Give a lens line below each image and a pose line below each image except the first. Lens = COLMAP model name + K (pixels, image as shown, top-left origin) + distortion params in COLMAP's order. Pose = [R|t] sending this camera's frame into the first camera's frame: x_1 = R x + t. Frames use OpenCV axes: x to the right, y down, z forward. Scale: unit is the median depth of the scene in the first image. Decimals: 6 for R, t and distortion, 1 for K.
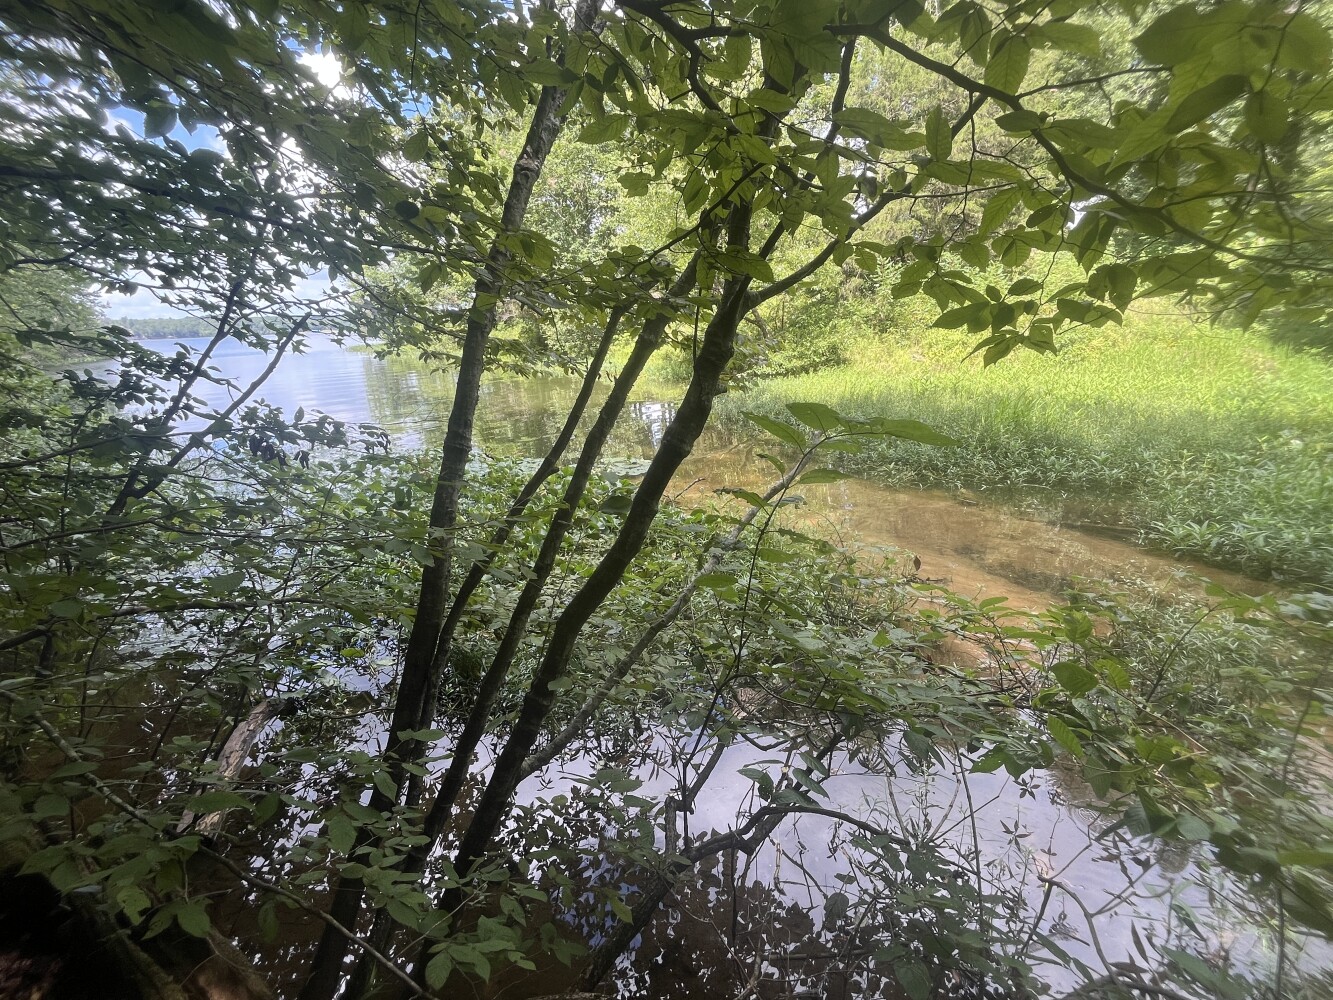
lens RADIAL K [[616.0, 0, 666.0], [0, 616.0, 498.7], [0, 0, 1]] dist [-0.022174, -0.000066]
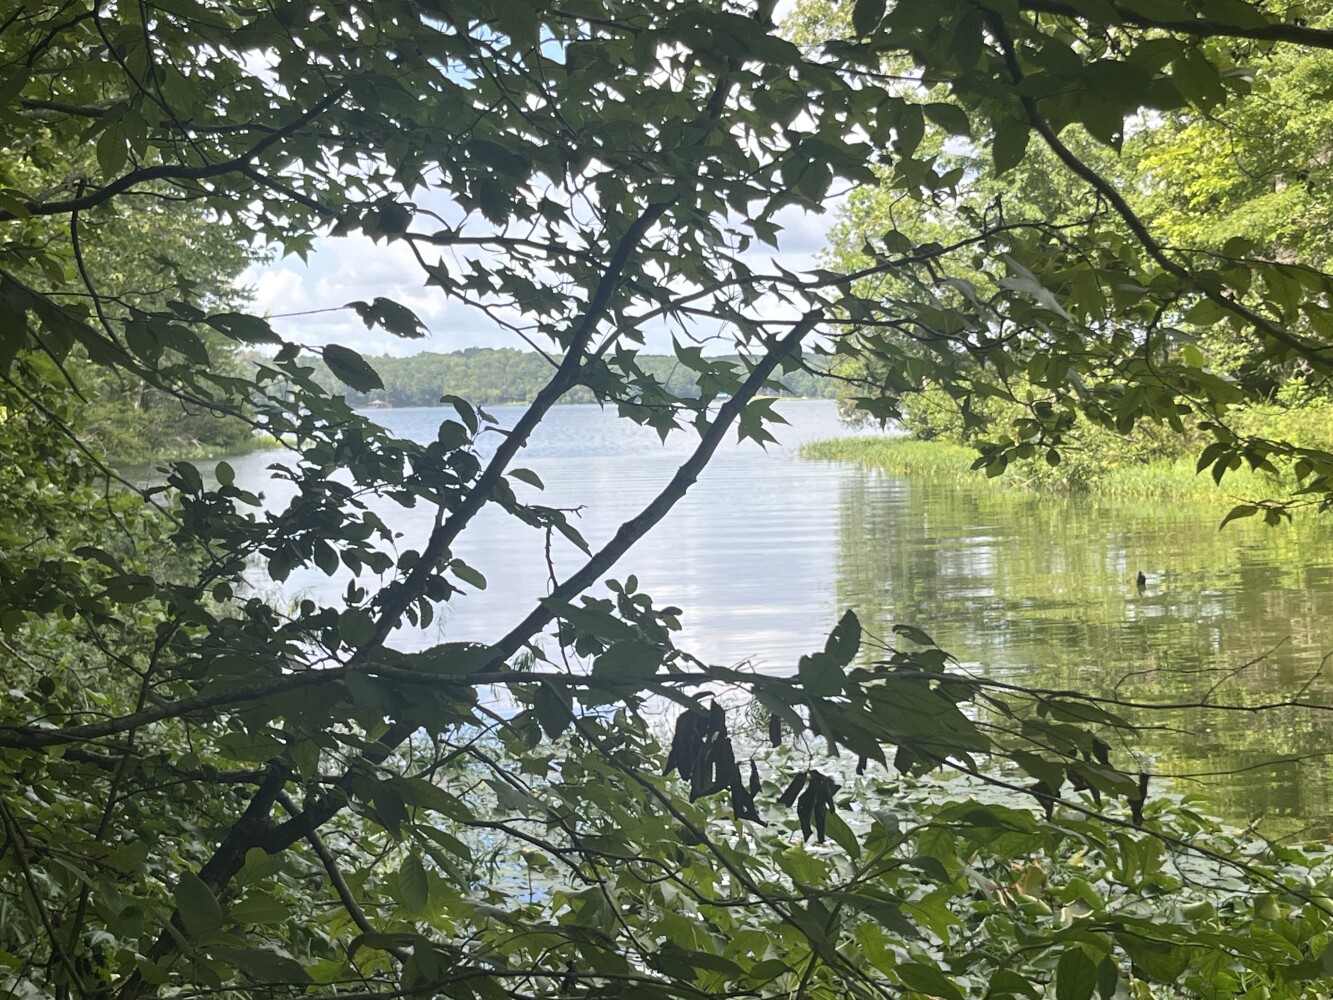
lens RADIAL K [[2097.6, 0, 666.6], [0, 2097.6, 501.2], [0, 0, 1]] dist [0.046005, 0.000000]
pose [[0.860327, 0.037396, -0.508369, -0.105620], [-0.147976, 0.972681, -0.178873, -0.011053], [0.487791, 0.229116, 0.842357, 0.090858]]
